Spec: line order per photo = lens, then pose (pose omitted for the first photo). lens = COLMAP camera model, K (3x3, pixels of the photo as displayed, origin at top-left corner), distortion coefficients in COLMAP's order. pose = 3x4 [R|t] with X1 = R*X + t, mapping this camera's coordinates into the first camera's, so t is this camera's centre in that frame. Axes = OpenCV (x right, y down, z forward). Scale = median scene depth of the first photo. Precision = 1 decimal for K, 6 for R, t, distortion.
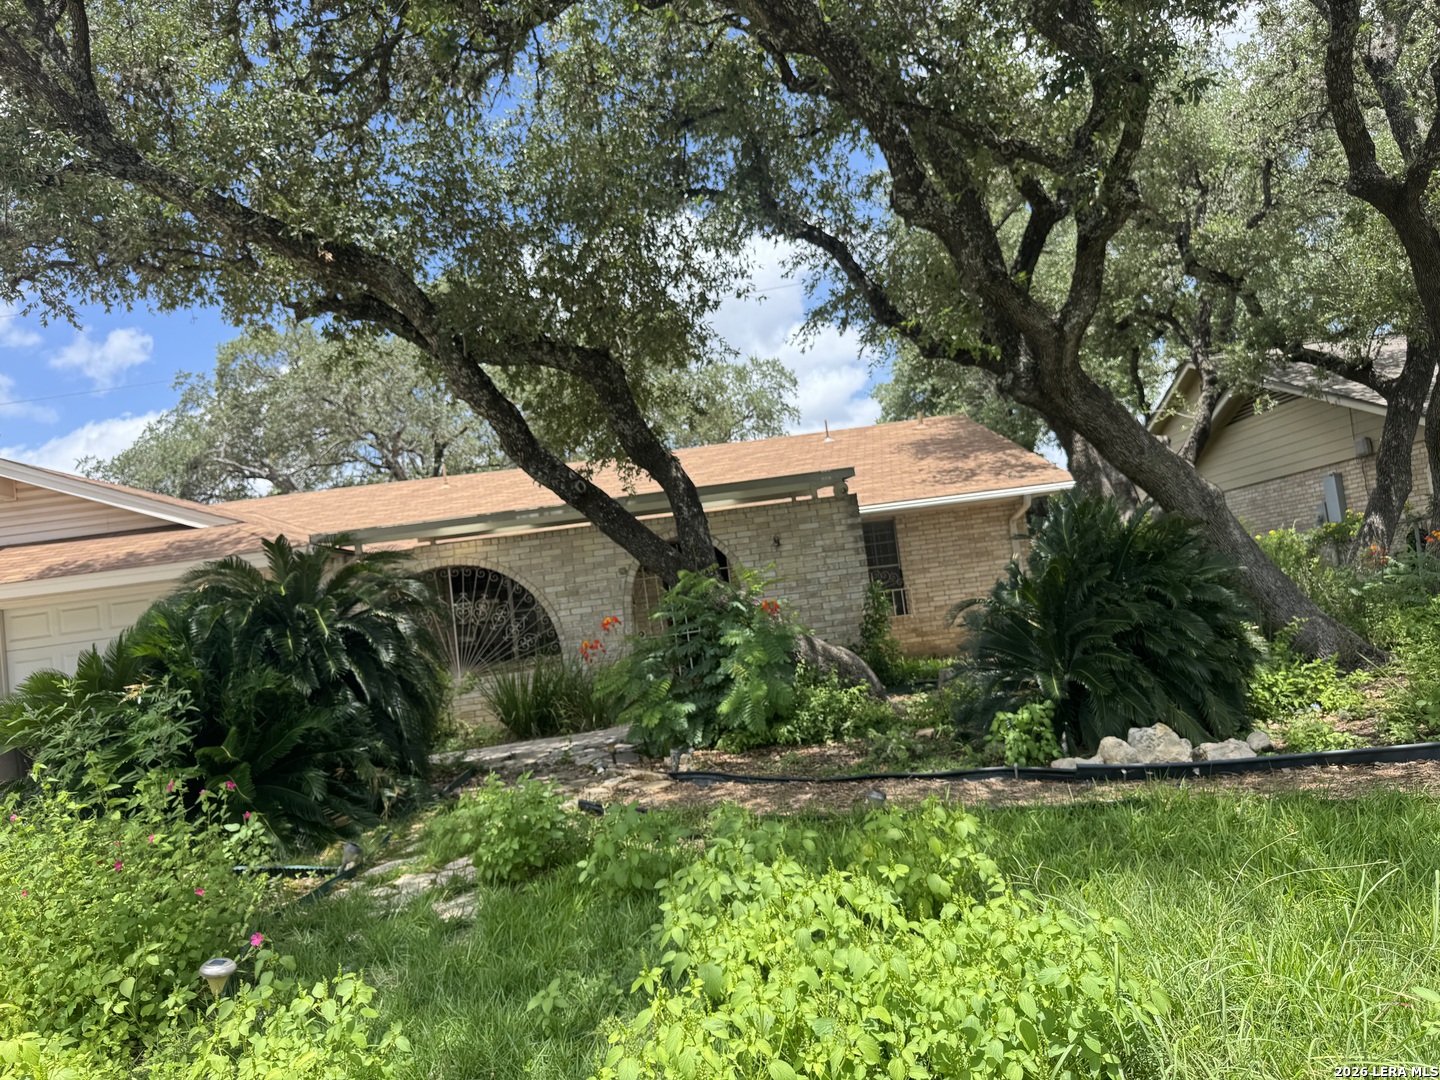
lens RADIAL K [[1004.4, 0, 719.2], [0, 1004.4, 544.4], [0, 0, 1]] dist [0.052131, -0.000979]
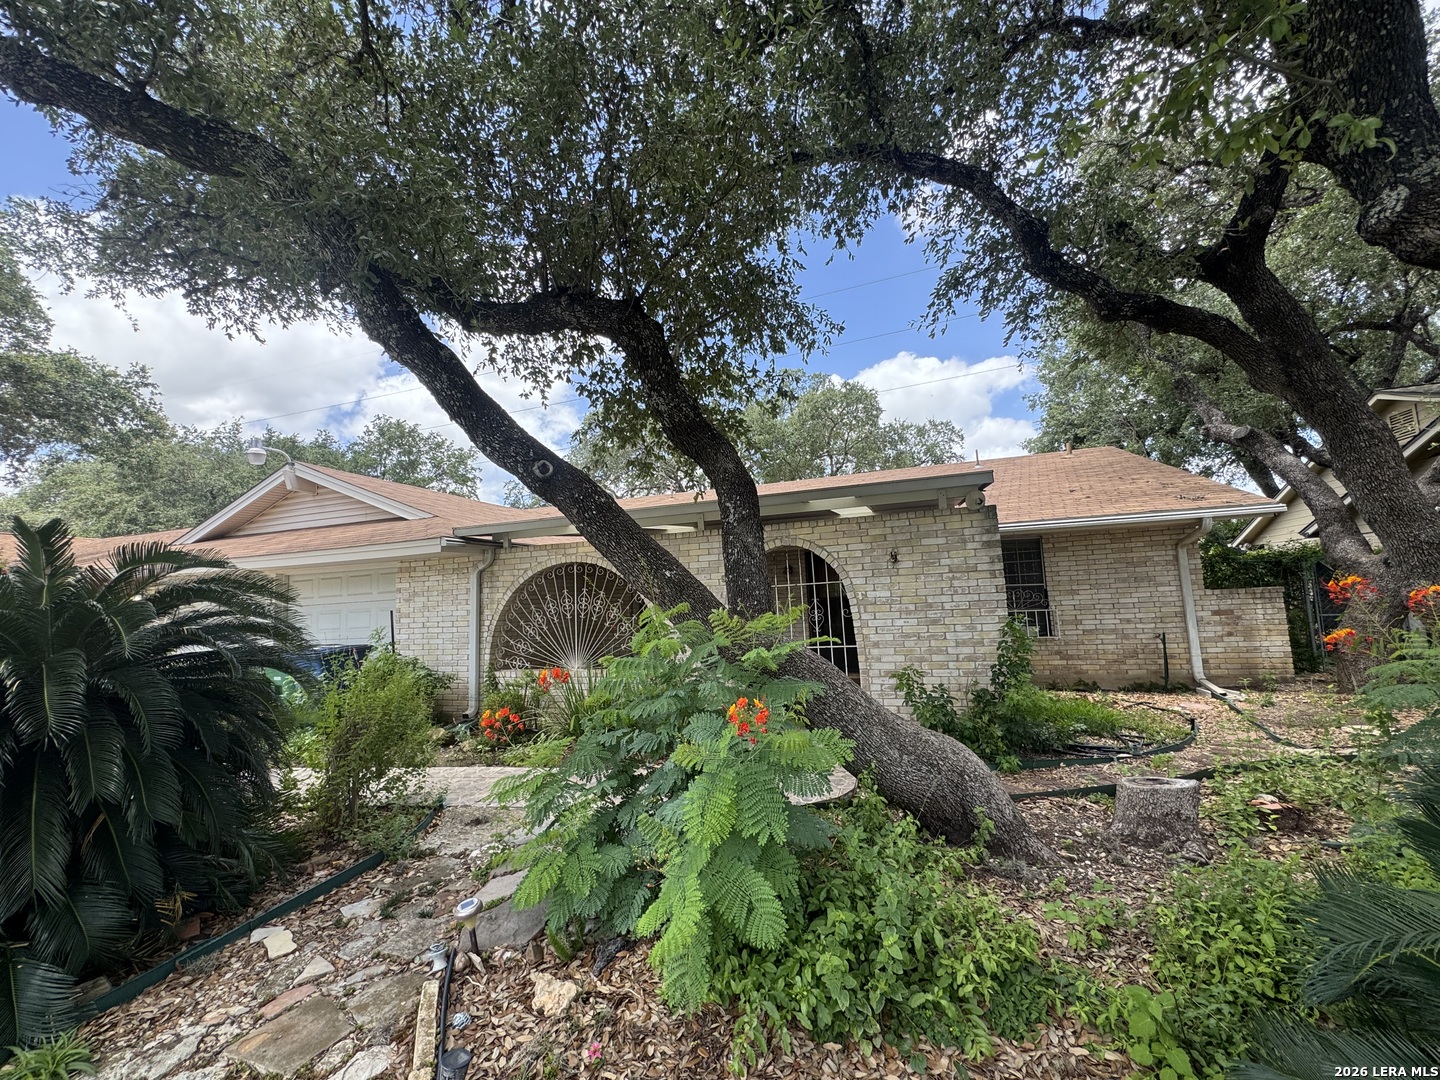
lens RADIAL K [[578.8, 0, 723.5], [0, 578.8, 532.9], [0, 0, 1]] dist [-0.002472, 0.000509]
pose [[0.947695, 0.043023, -0.316263, 0.074700], [-0.048903, 0.998746, -0.010678, -0.011098], [0.315407, 0.025585, 0.948611, 0.468137]]
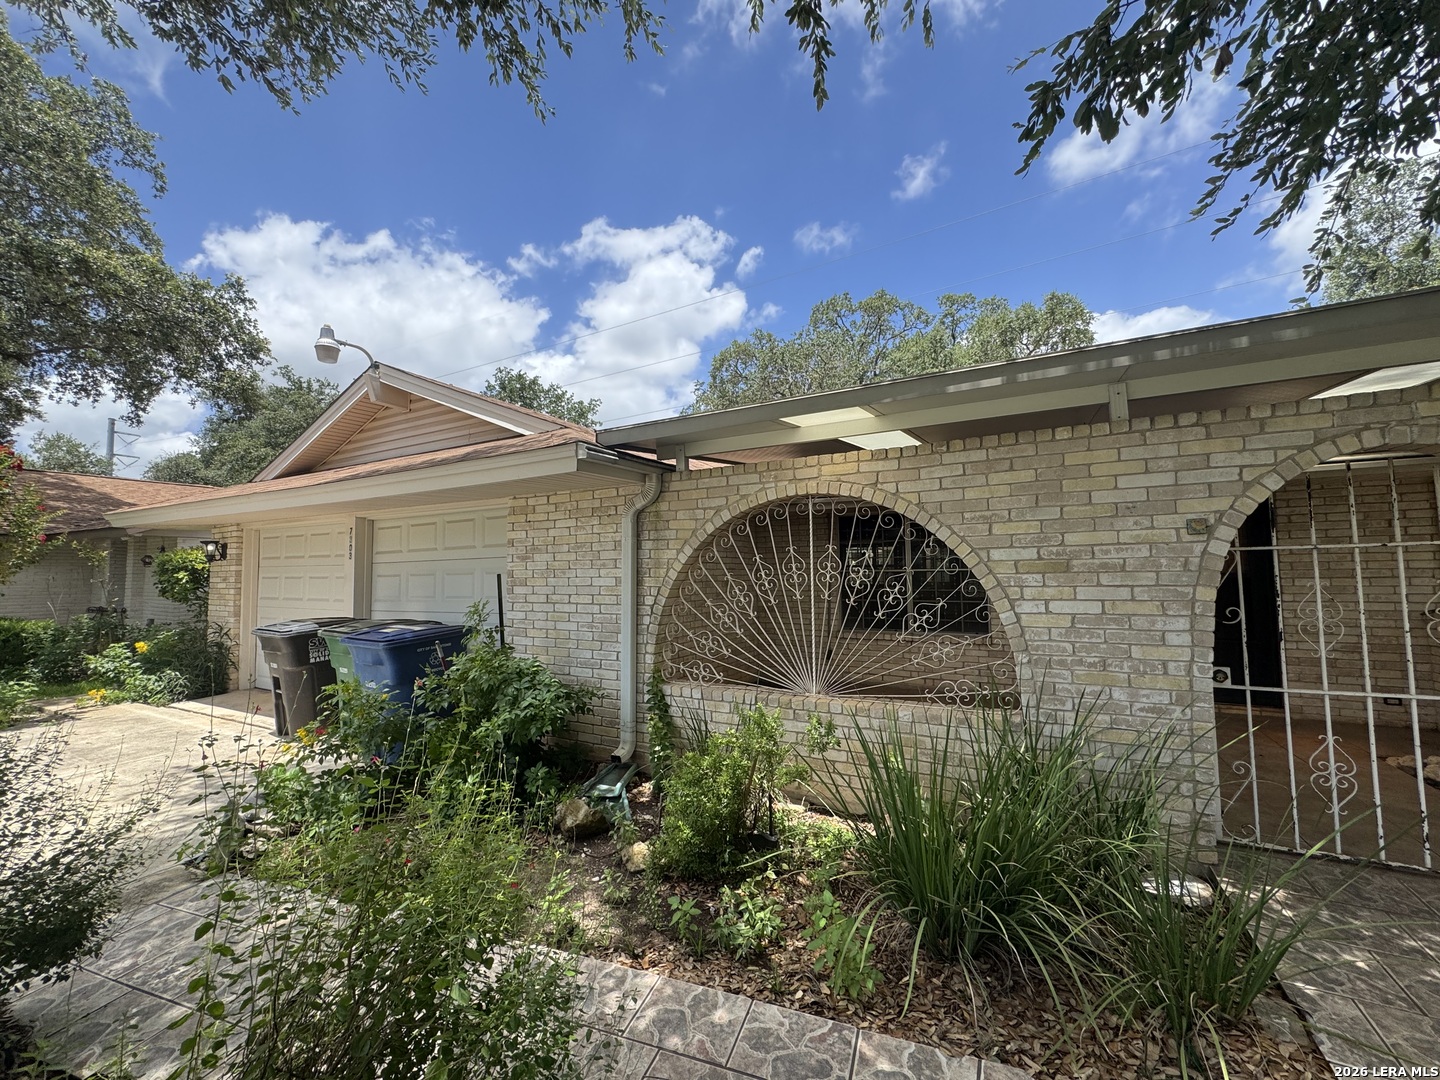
lens RADIAL K [[578.8, 0, 719.5], [0, 578.8, 540.4], [0, 0, 1]] dist [-0.002472, 0.000509]
pose [[0.872712, 0.084159, -0.480927, -0.153320], [-0.061179, 0.996118, 0.063295, 0.029122], [0.484387, -0.025816, 0.874473, 0.689771]]
